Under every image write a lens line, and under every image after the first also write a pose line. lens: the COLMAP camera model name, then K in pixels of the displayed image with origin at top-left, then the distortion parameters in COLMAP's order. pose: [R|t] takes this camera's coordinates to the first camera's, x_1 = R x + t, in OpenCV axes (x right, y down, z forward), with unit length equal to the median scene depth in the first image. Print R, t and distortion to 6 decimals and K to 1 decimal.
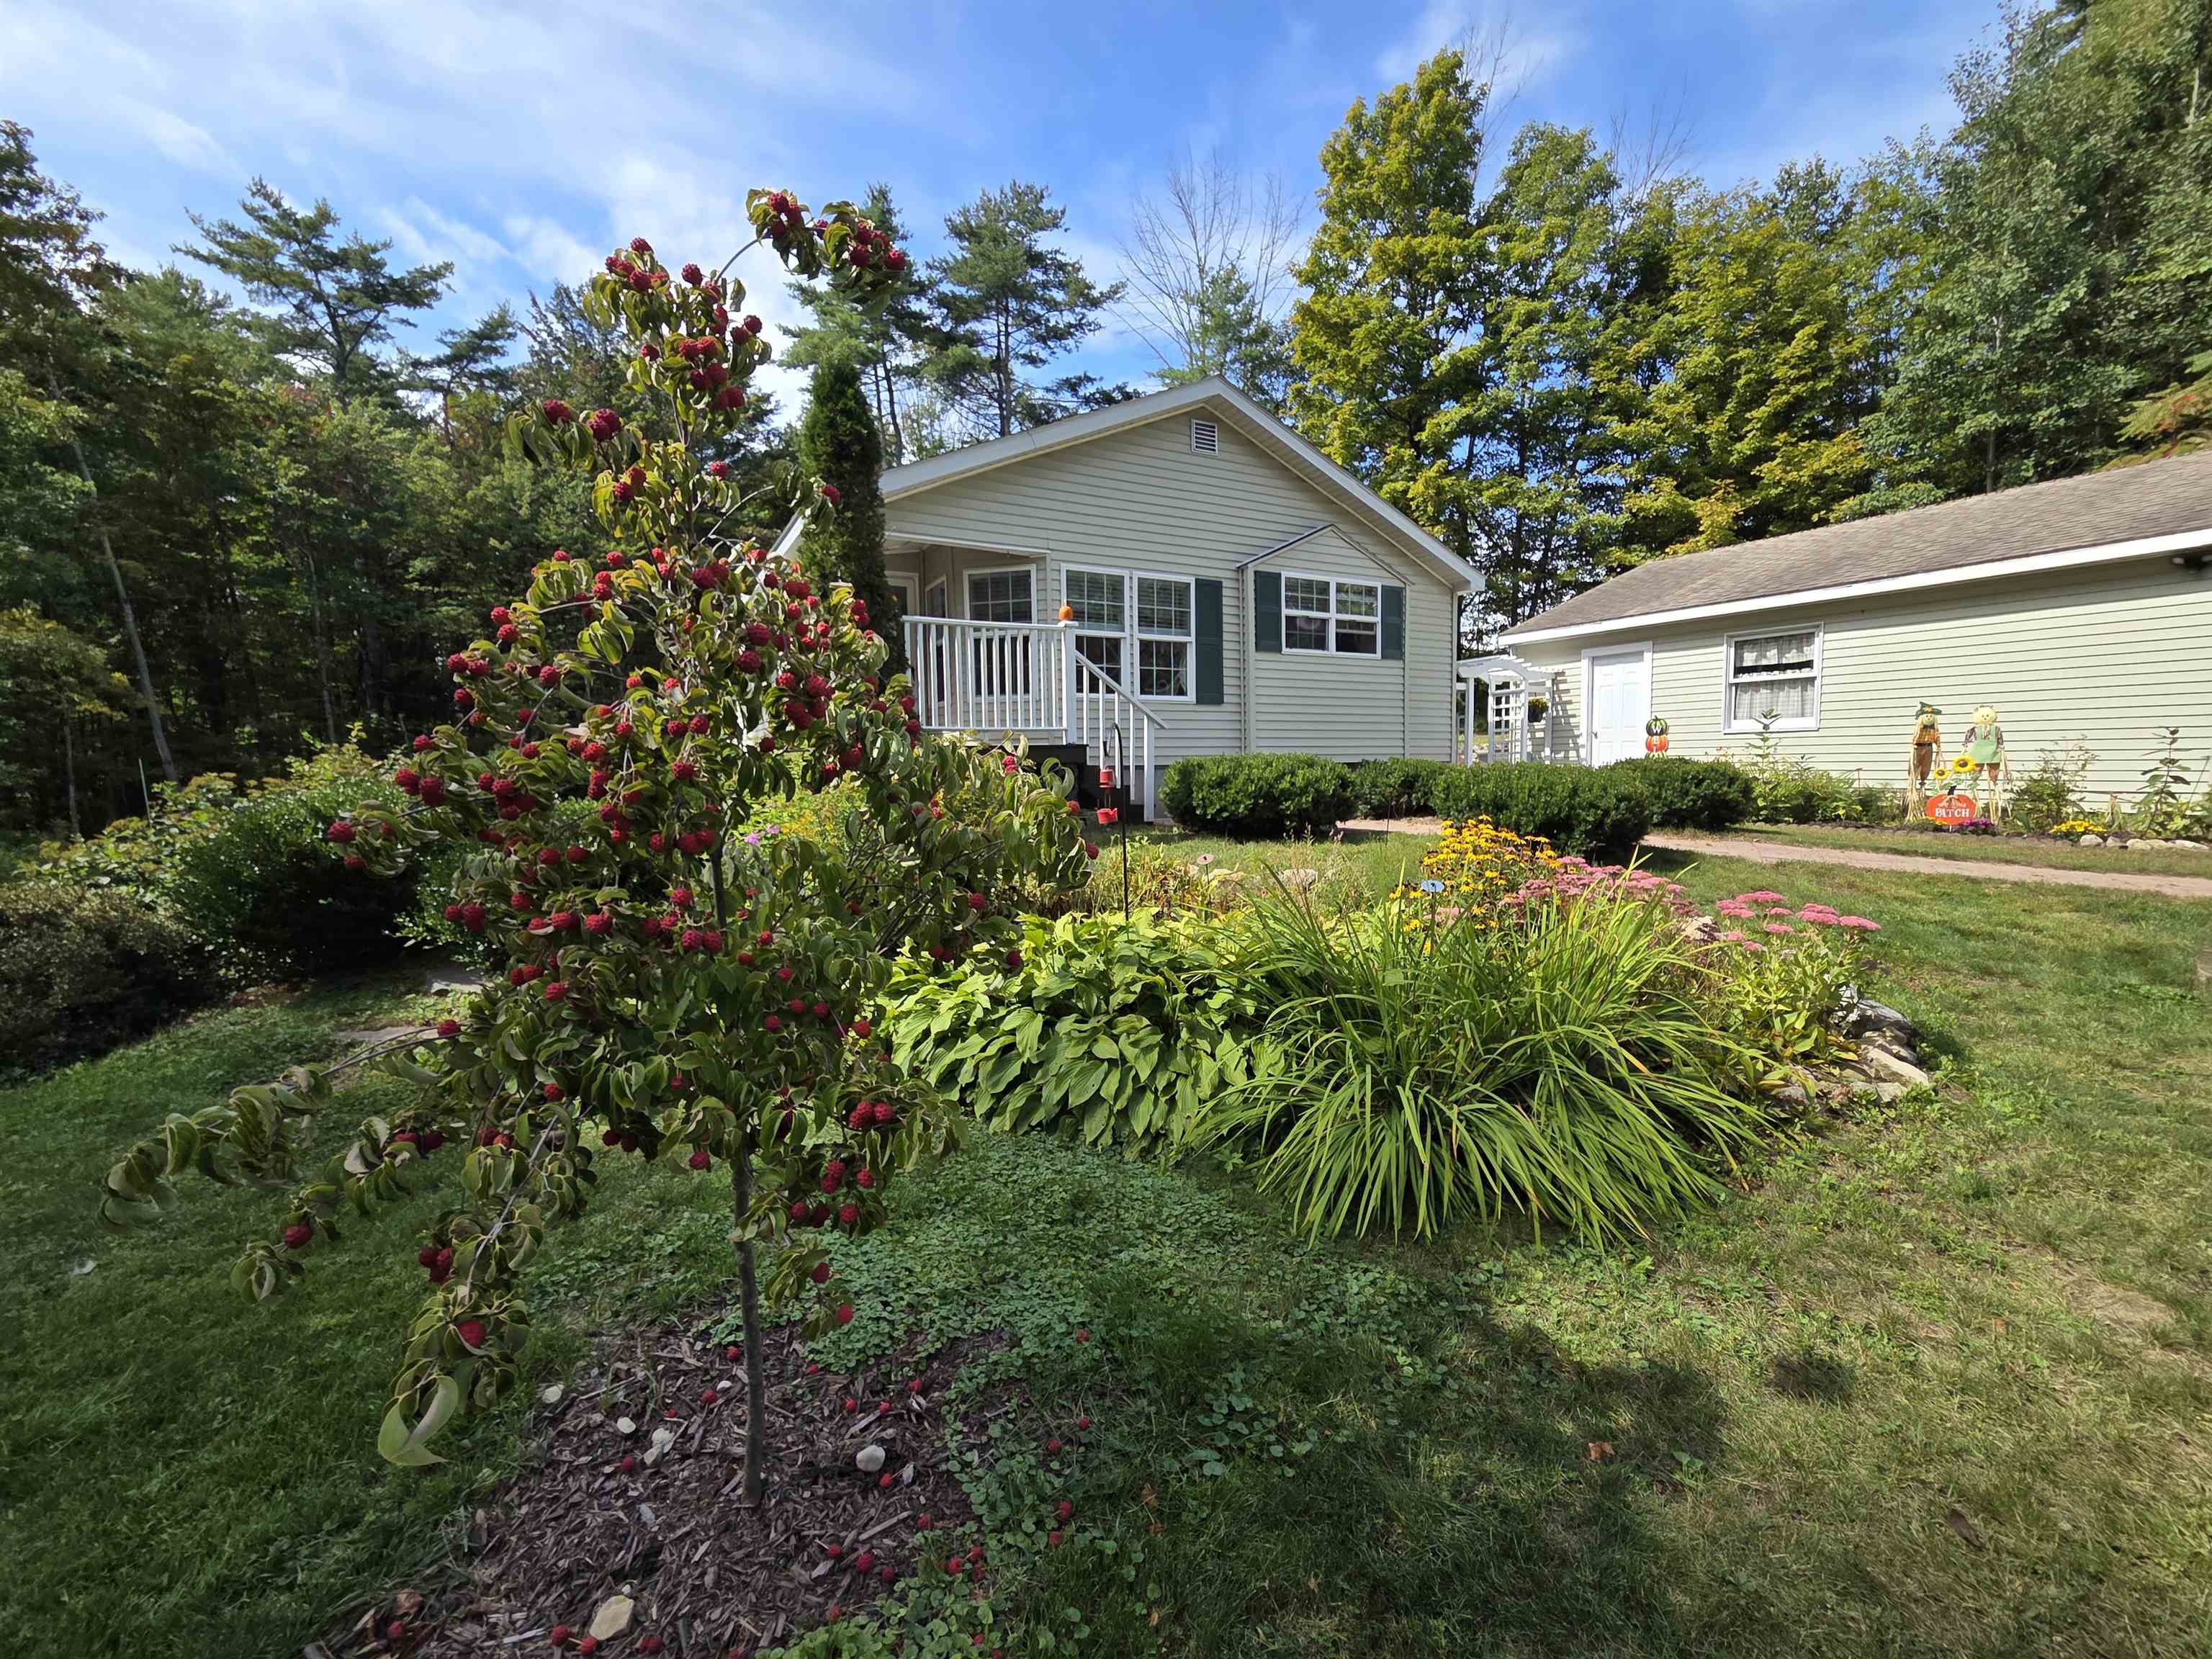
lens RADIAL K [[912.7, 0, 1116.4], [0, 912.7, 833.8], [0, 0, 1]] dist [0.003498, -0.000326]
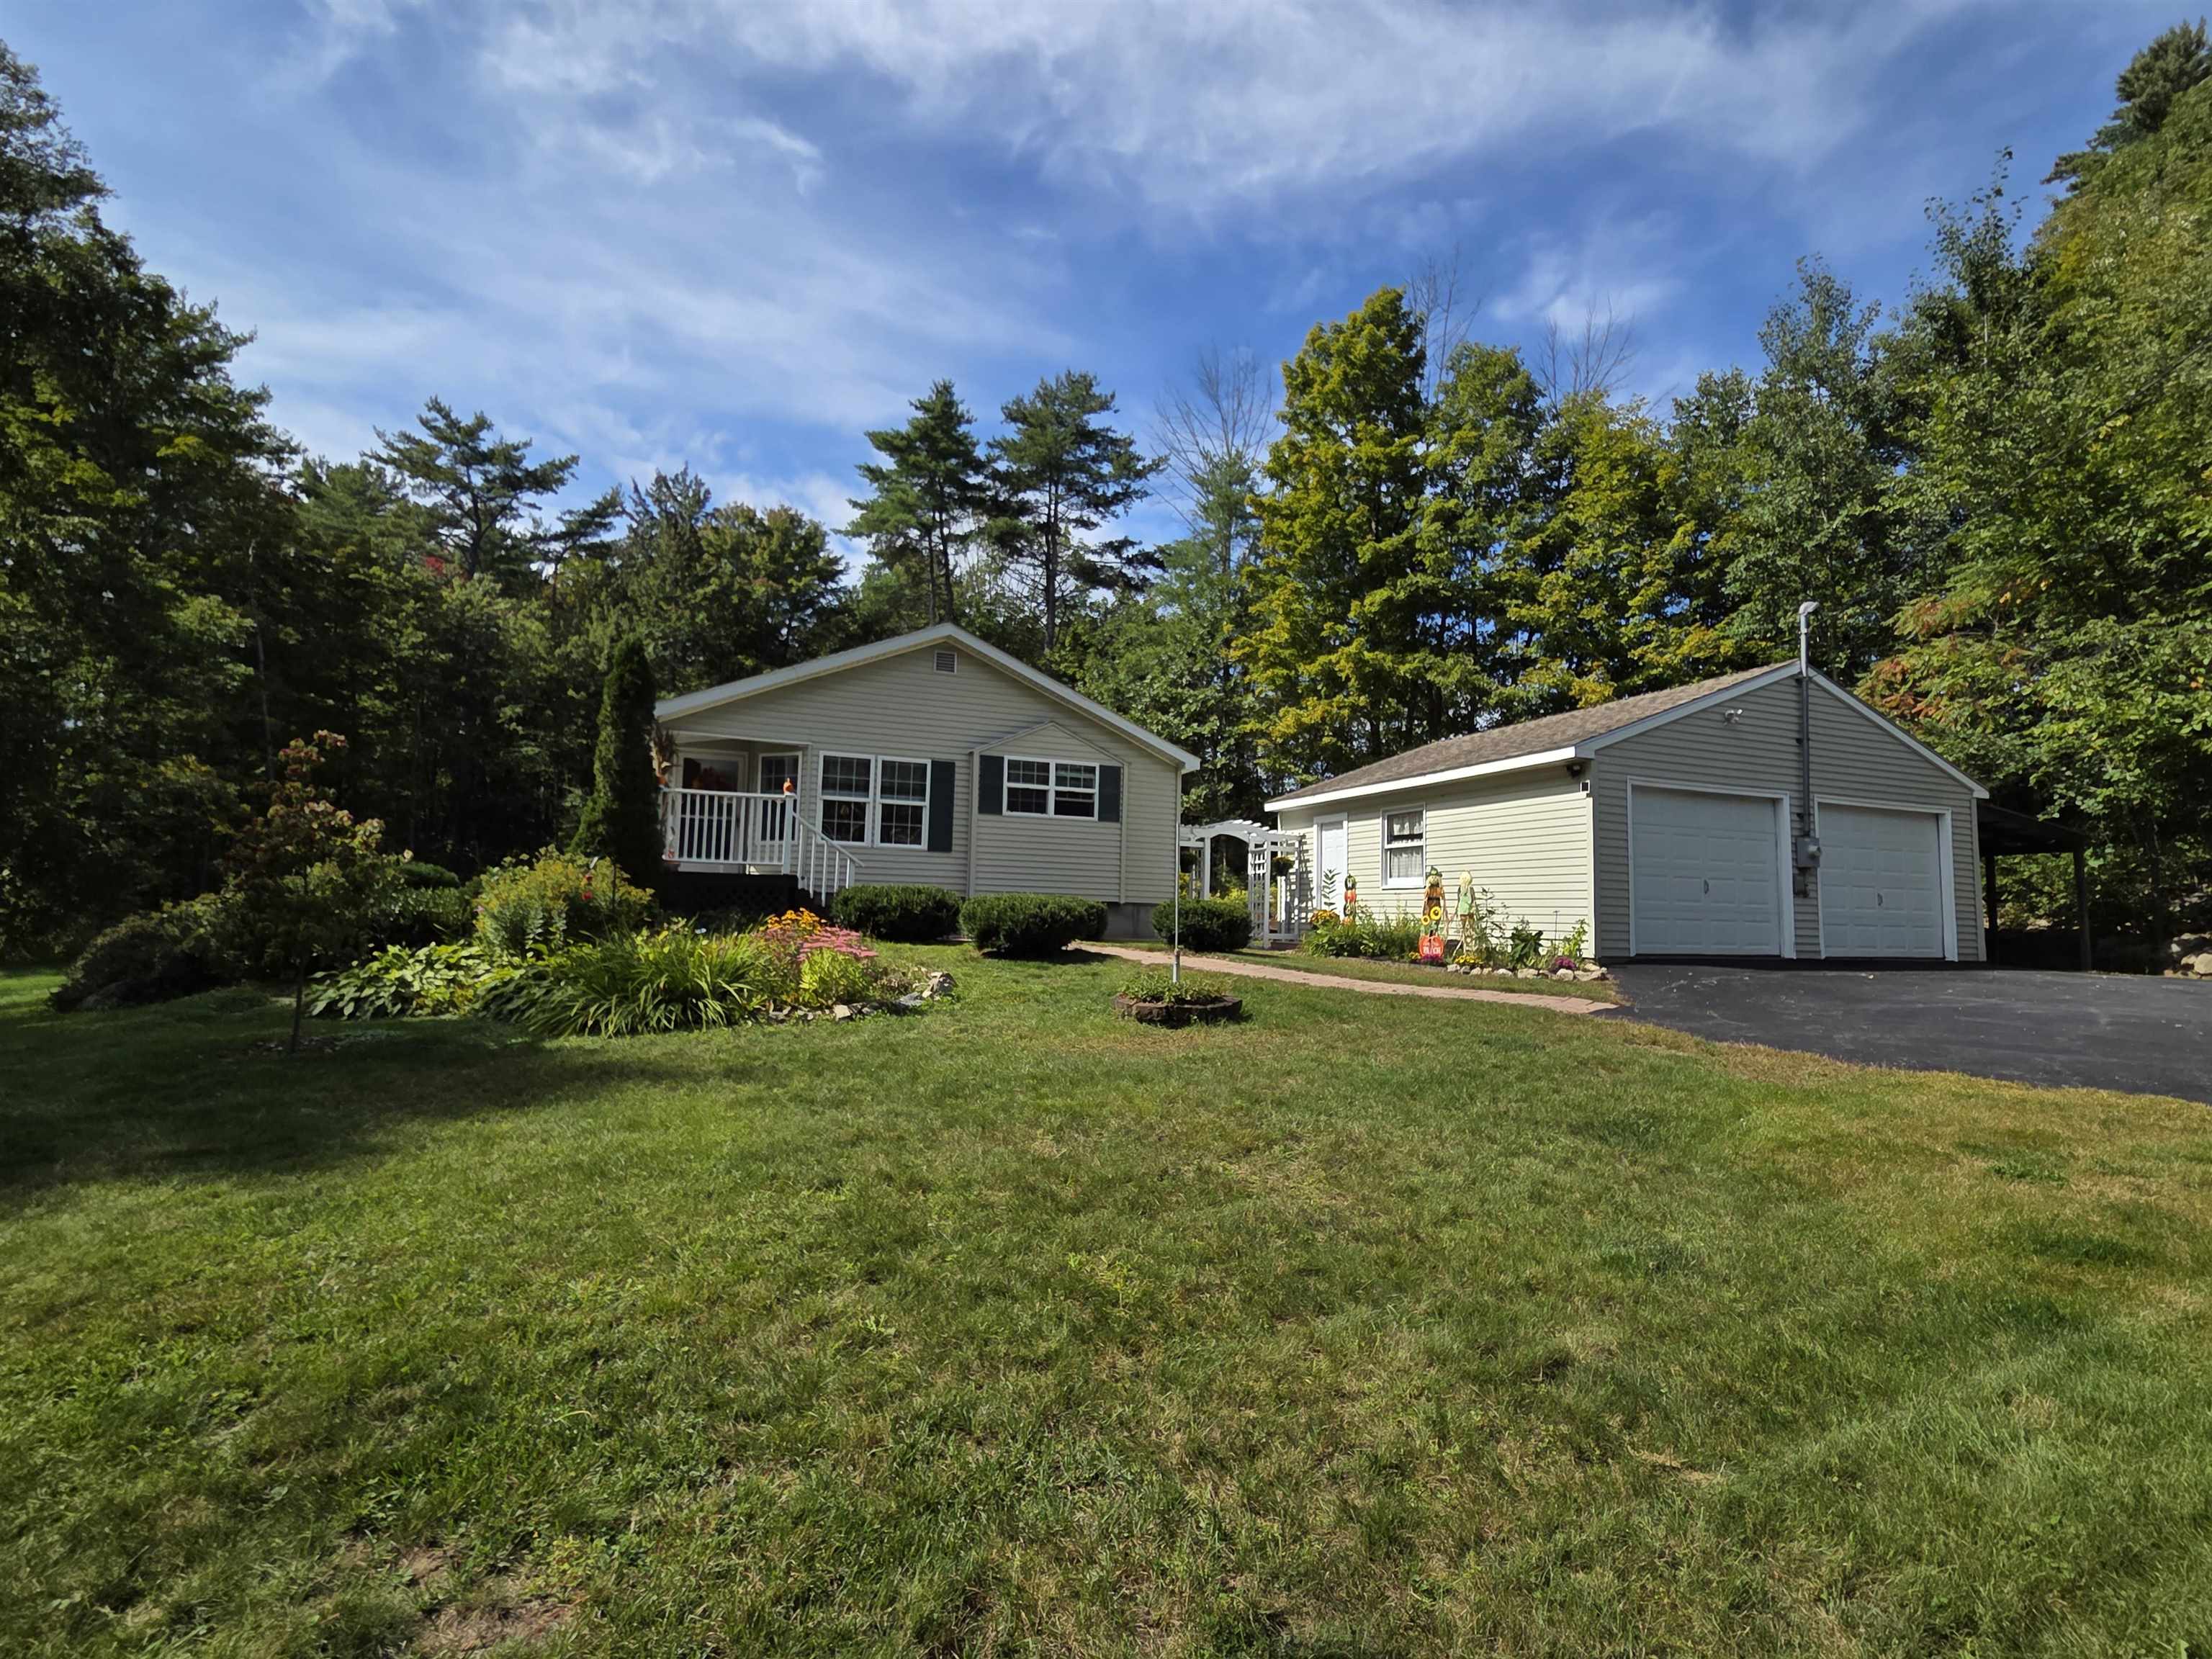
lens RADIAL K [[1035.8, 0, 1117.2], [0, 1035.8, 833.8], [0, 0, 1]] dist [0.003837, 0.002362]
pose [[0.990163, 0.029122, -0.136854, 0.264279], [-0.050400, 0.986675, -0.154698, 0.025786], [0.130526, 0.160074, 0.978437, -0.215346]]
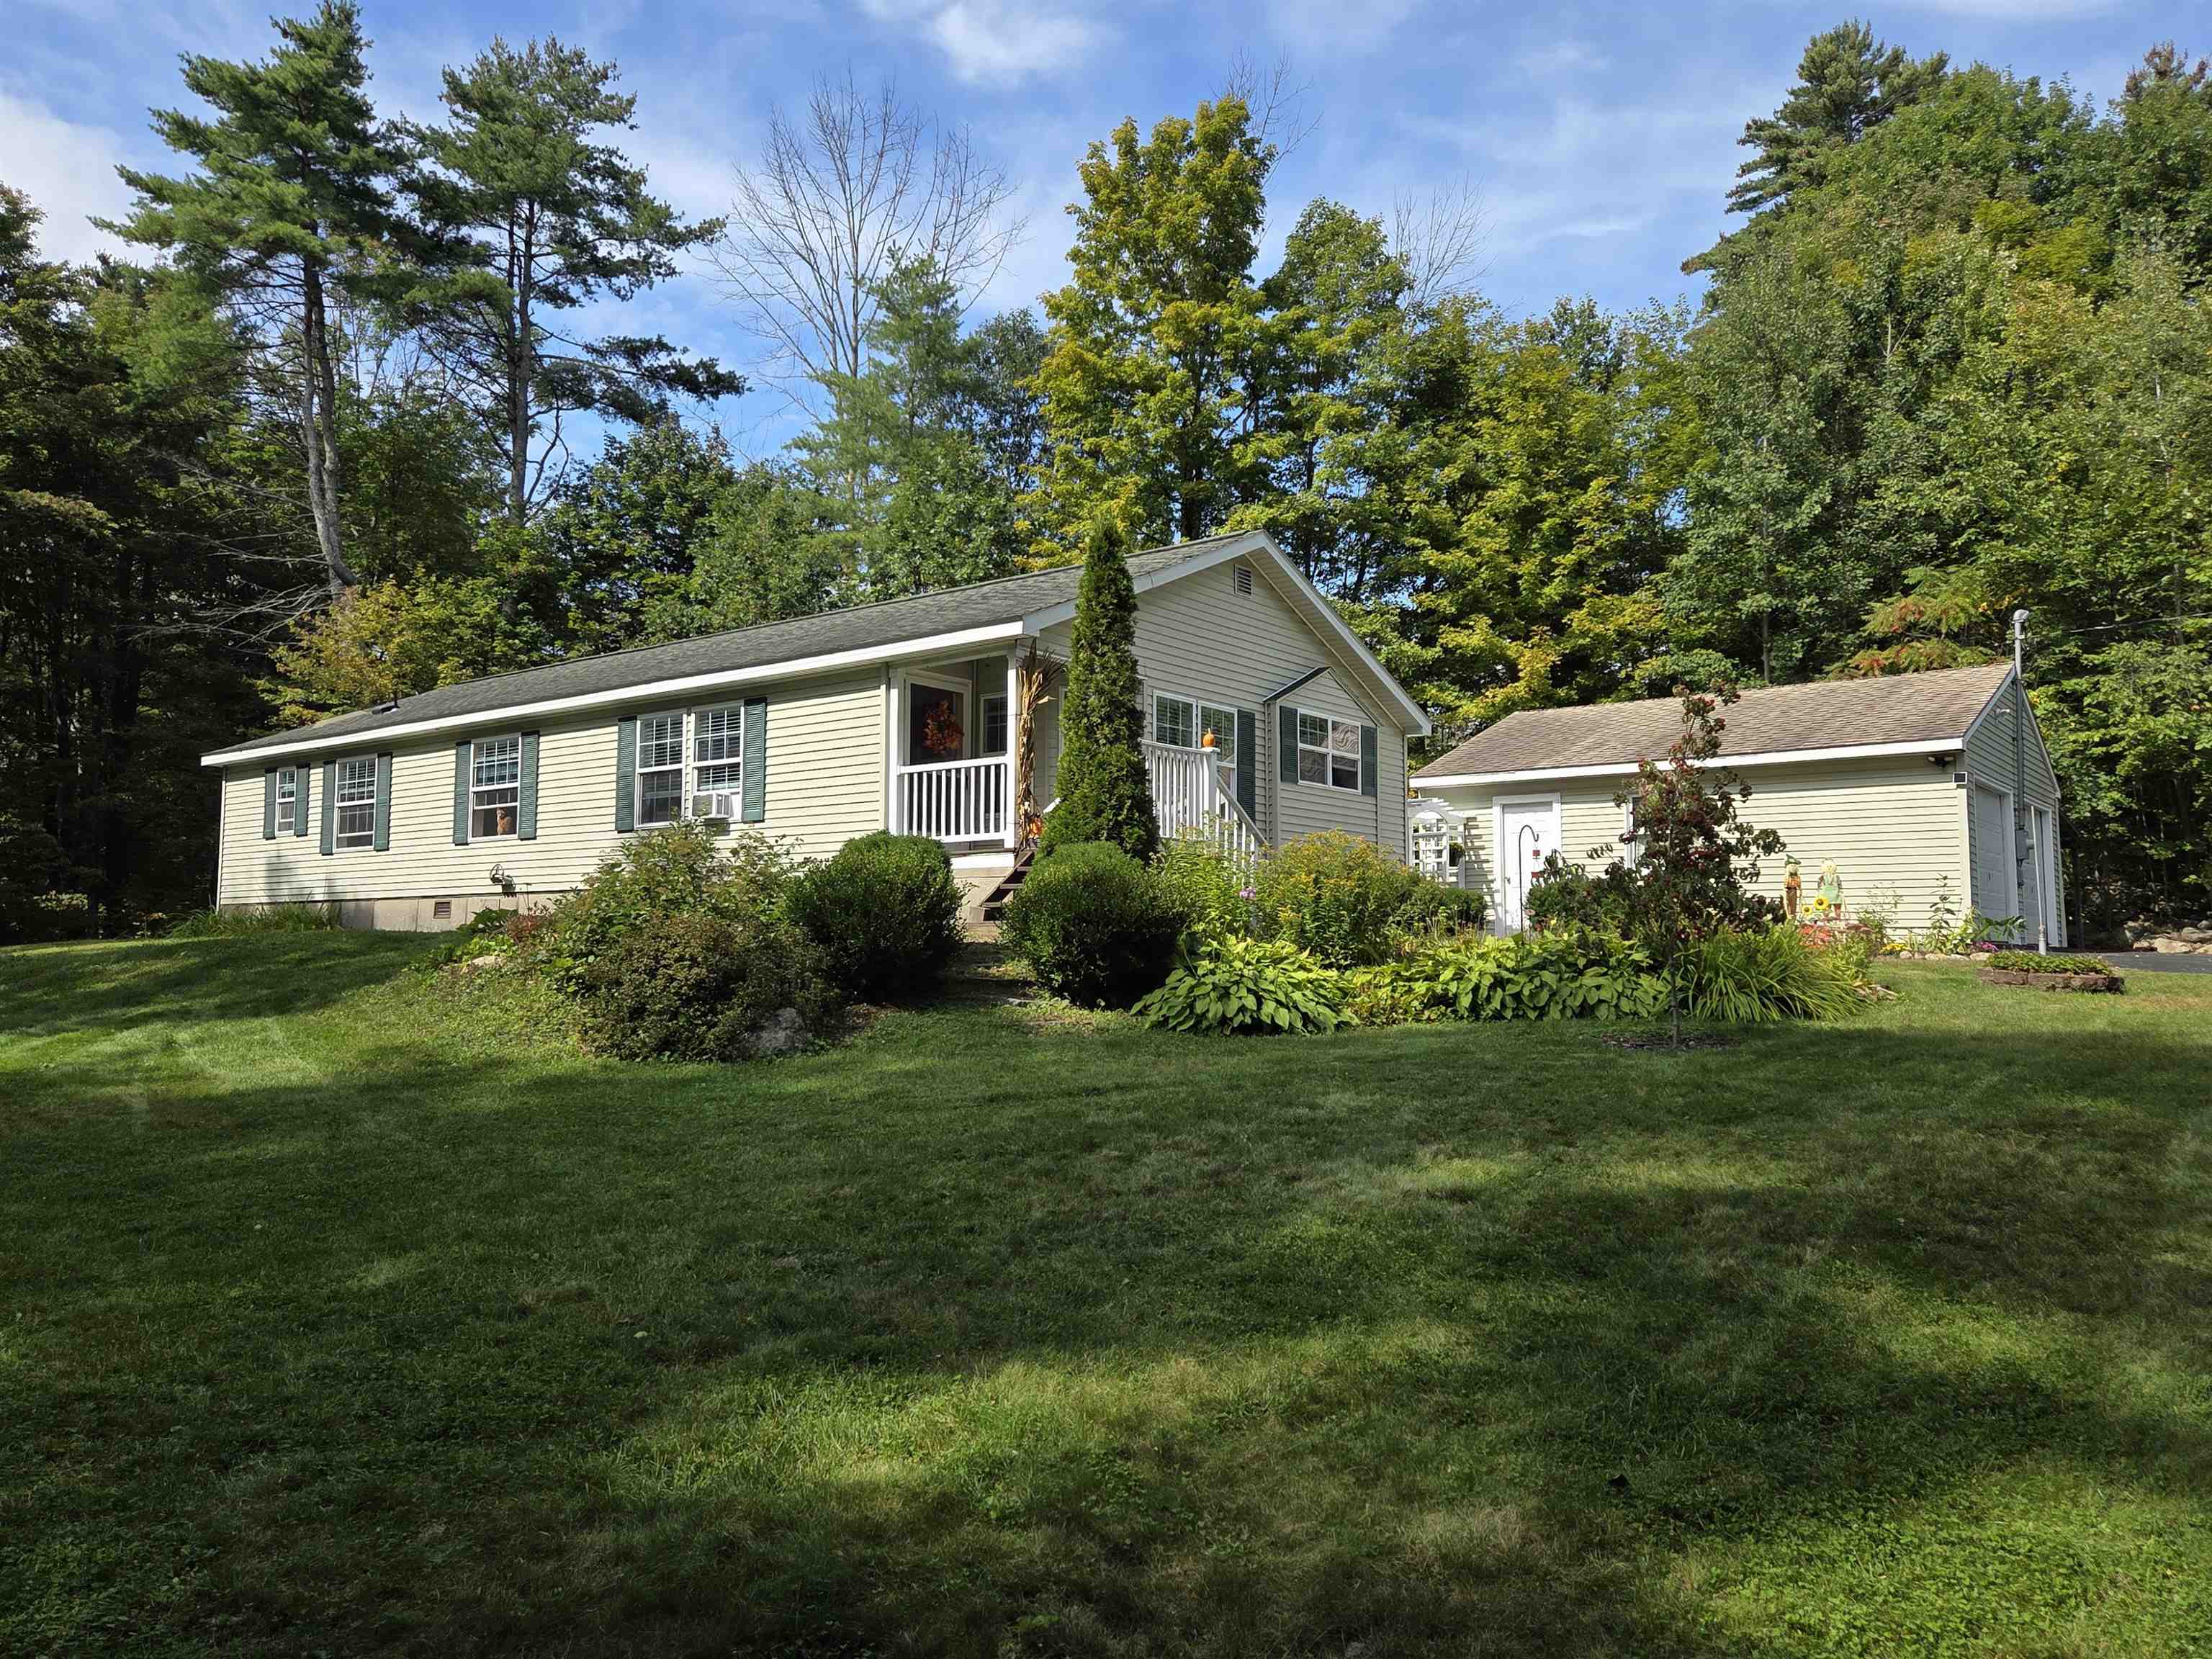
lens RADIAL K [[1579.7, 0, 1101.5], [0, 1579.7, 843.5], [0, 0, 1]] dist [0.079069, -0.058597]
pose [[0.922862, 0.046935, 0.382260, -0.340310], [0.010453, 0.989128, -0.146682, 0.062887], [-0.384988, 0.139363, 0.912339, -0.263499]]
